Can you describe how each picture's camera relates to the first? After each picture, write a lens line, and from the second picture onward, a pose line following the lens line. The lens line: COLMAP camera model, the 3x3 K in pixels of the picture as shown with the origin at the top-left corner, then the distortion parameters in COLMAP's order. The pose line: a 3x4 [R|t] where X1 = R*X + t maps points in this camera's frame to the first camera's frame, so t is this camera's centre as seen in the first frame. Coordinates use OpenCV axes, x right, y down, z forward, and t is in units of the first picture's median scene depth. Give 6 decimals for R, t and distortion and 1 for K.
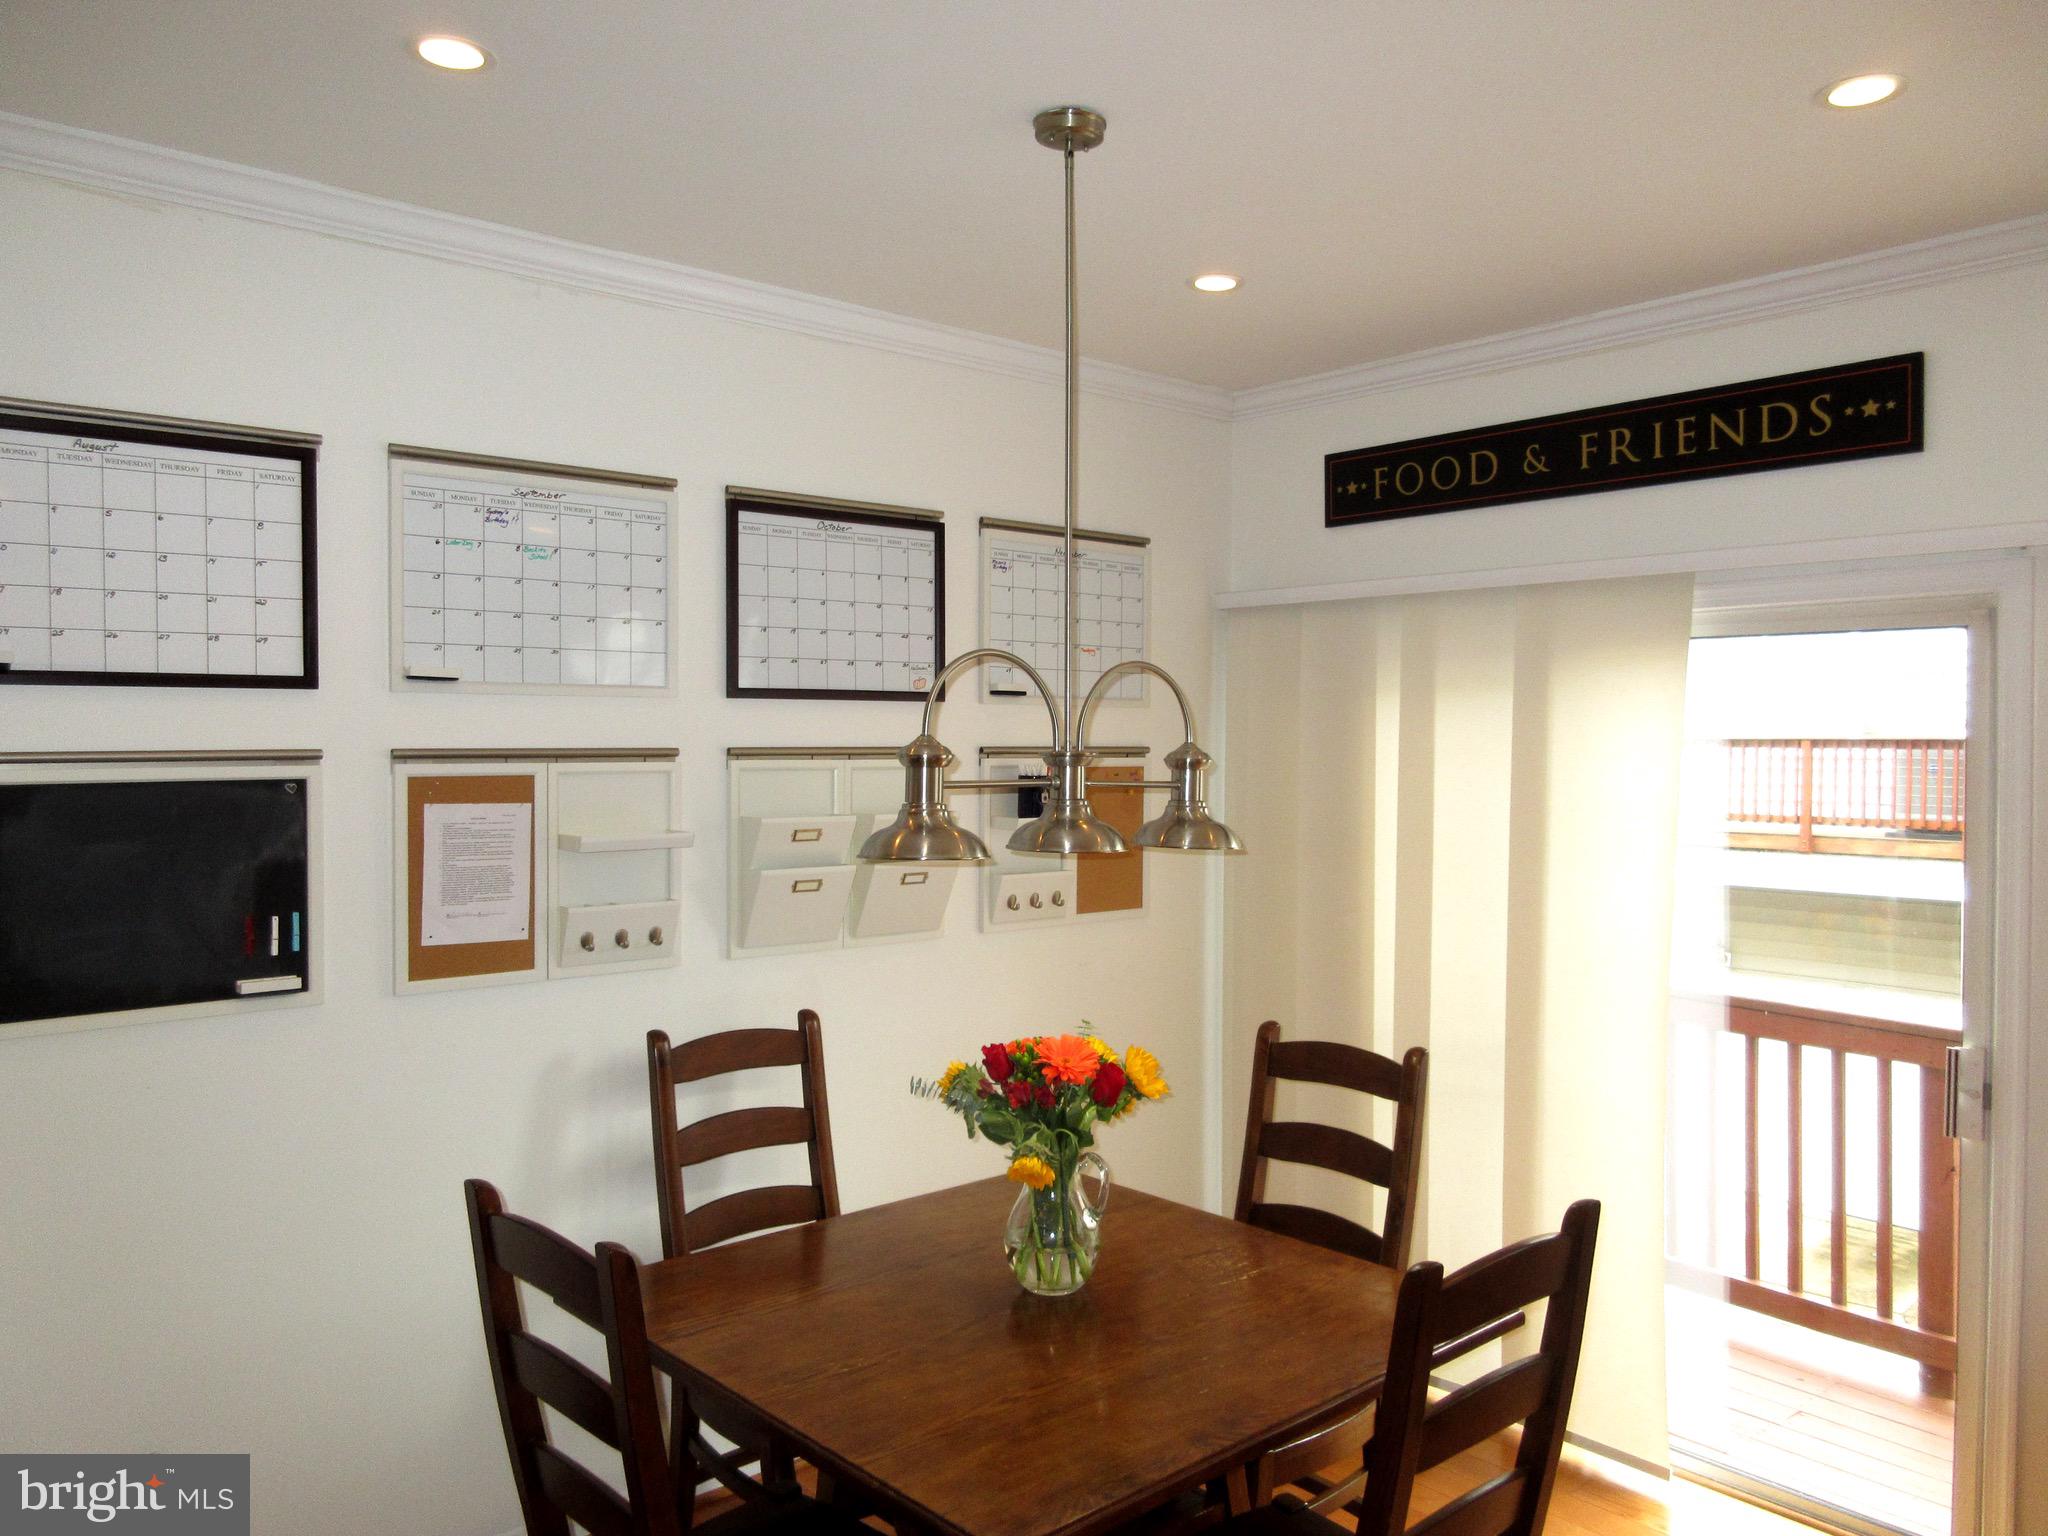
lens RADIAL K [[1527.4, 0, 1024.0], [0, 1527.4, 768.0], [0, 0, 1]] dist [0.007031, -0.000484]
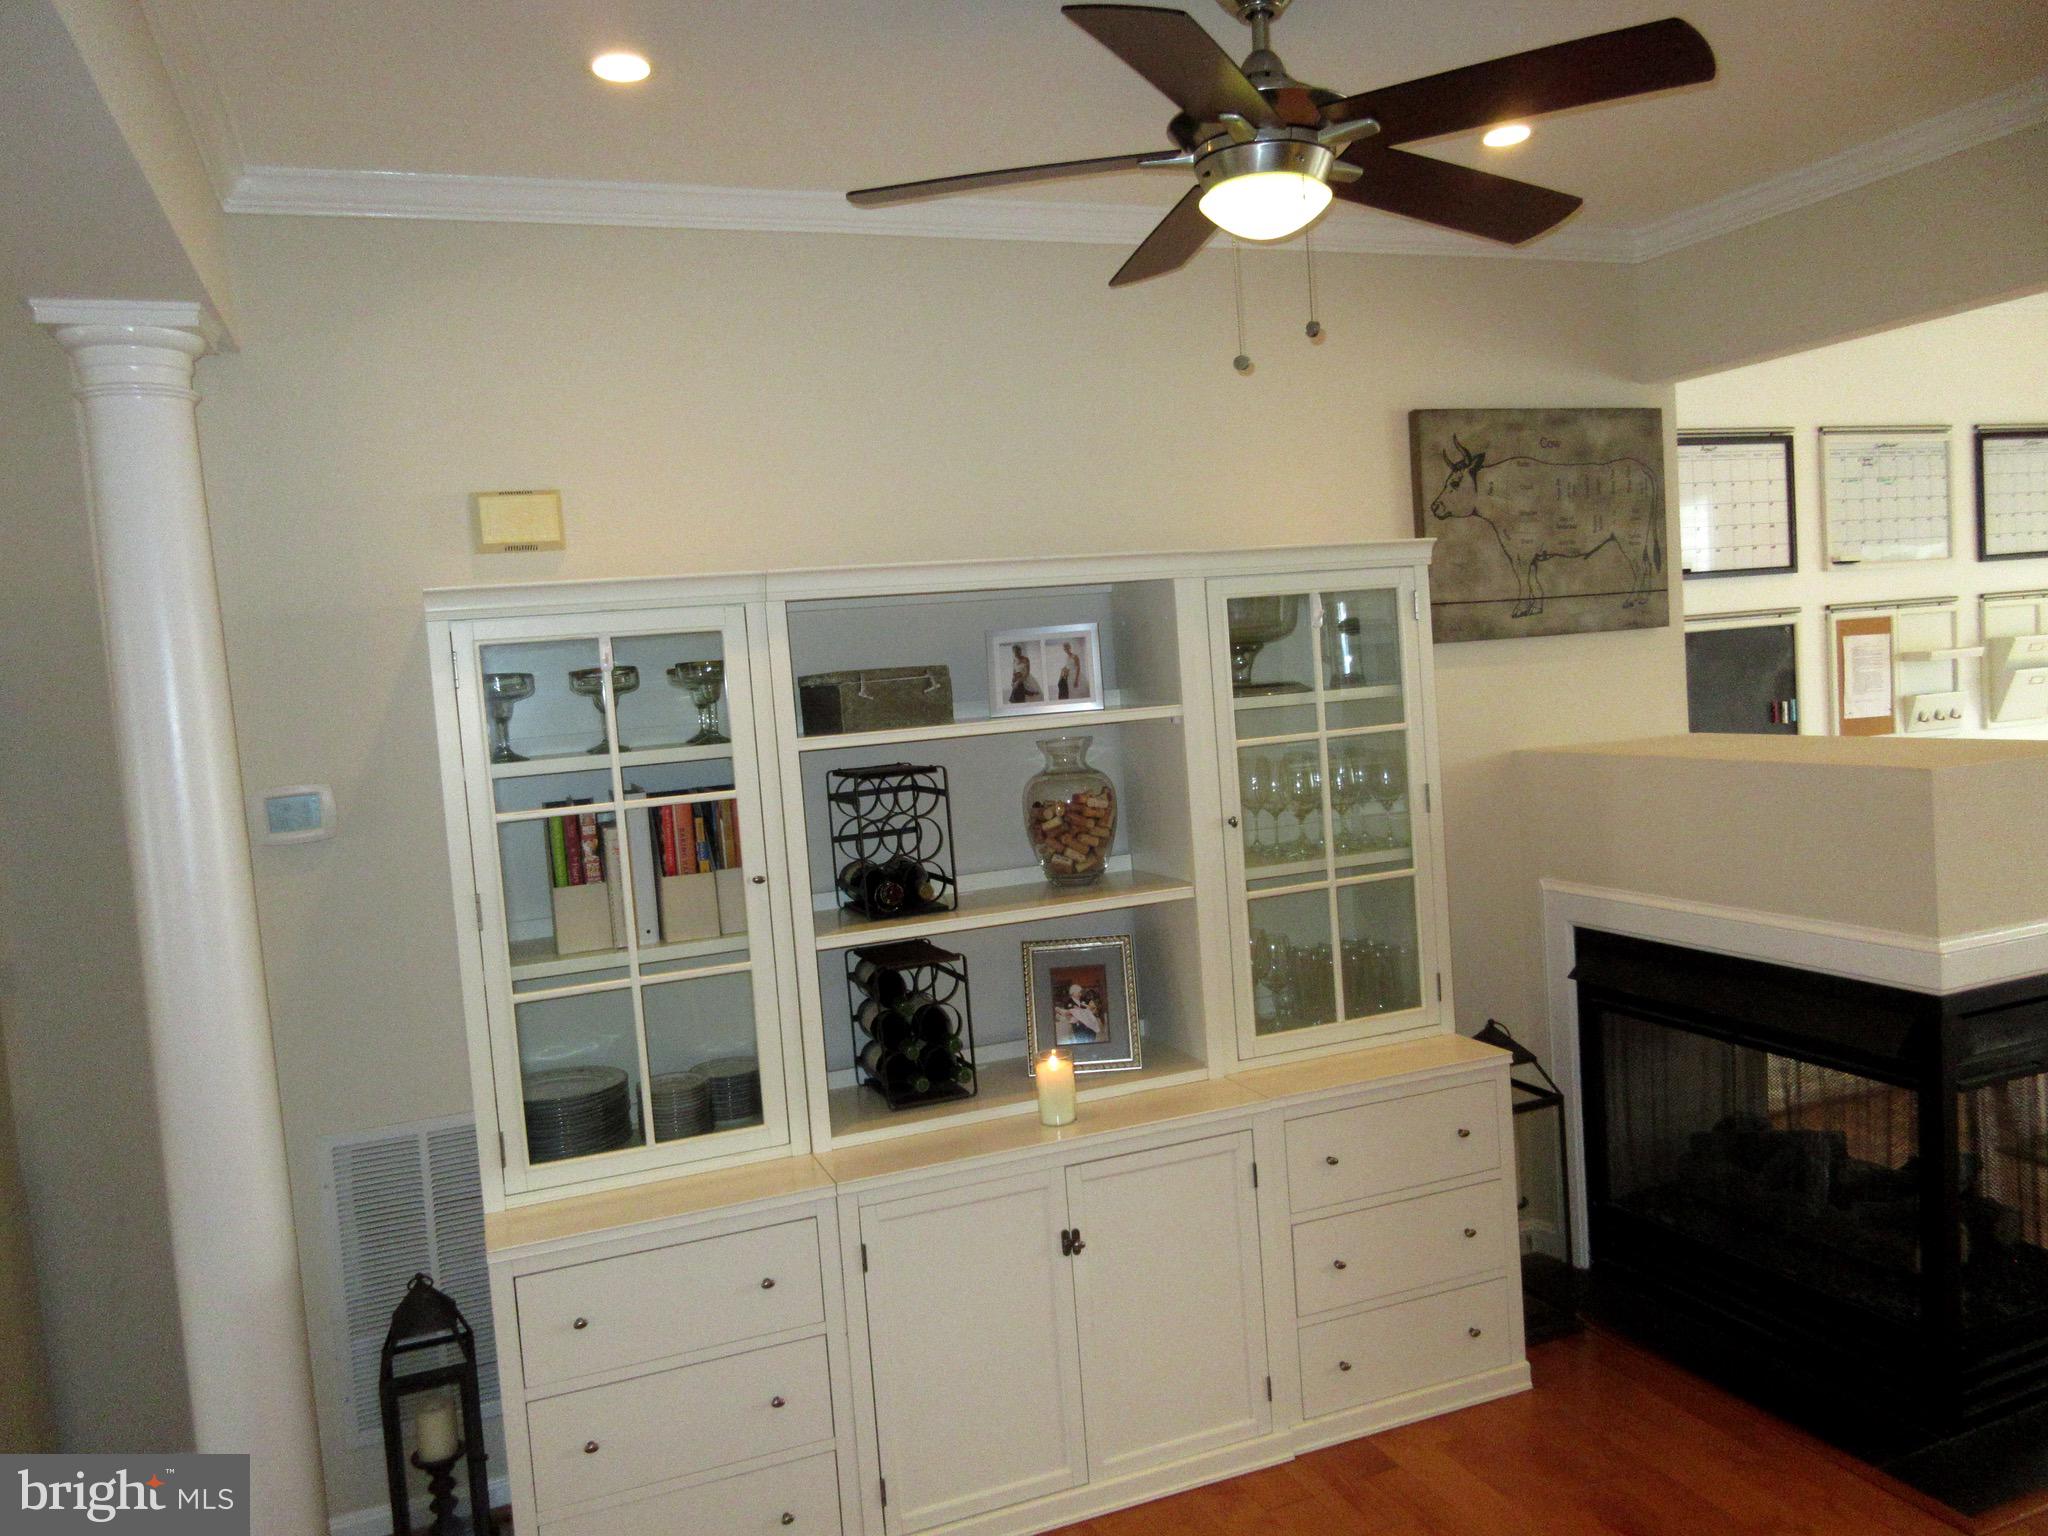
lens RADIAL K [[1527.4, 0, 1024.0], [0, 1527.4, 768.0], [0, 0, 1]] dist [0.007031, -0.000484]
pose [[0.941737, -0.049049, -0.332755, -0.640498], [0.067416, 0.996760, 0.043871, 0.031369], [0.329525, -0.063748, 0.941992, -0.856496]]
